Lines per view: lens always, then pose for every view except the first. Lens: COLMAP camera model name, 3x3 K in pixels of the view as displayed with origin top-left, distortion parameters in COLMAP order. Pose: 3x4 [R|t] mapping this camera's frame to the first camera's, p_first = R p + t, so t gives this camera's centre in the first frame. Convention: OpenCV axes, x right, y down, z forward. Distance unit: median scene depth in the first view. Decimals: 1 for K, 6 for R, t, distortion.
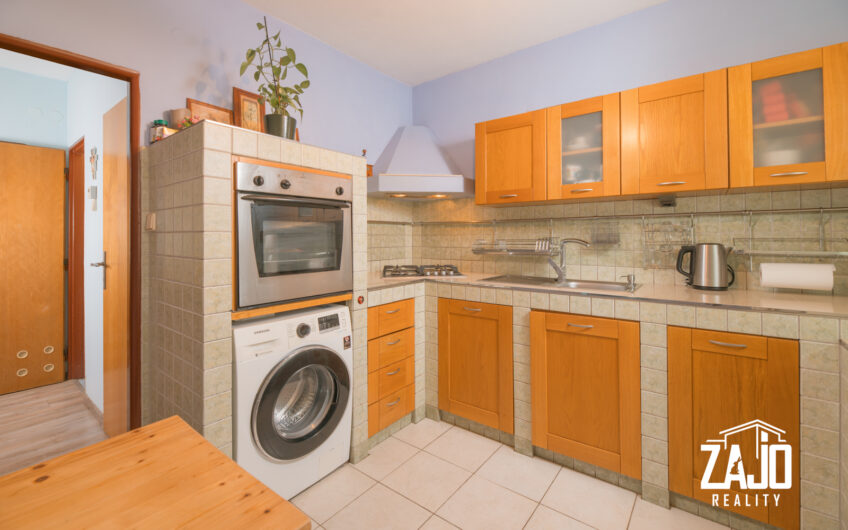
lens RADIAL K [[362.3, 0, 414.1], [0, 362.3, 237.1], [0, 0, 1]] dist [0.014833, 0.000062]
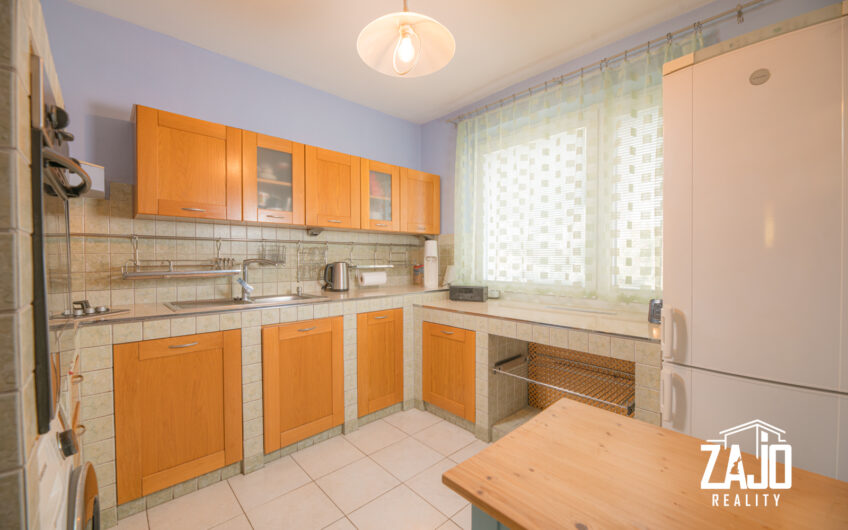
lens RADIAL K [[343.8, 0, 433.1], [0, 343.8, 264.6], [0, 0, 1]] dist [-0.003427, -0.000273]
pose [[0.140611, -0.012312, 0.989988, -0.687145], [-0.001901, 0.999917, 0.012705, 0.010625], [-0.990063, -0.003668, 0.140576, 0.455149]]
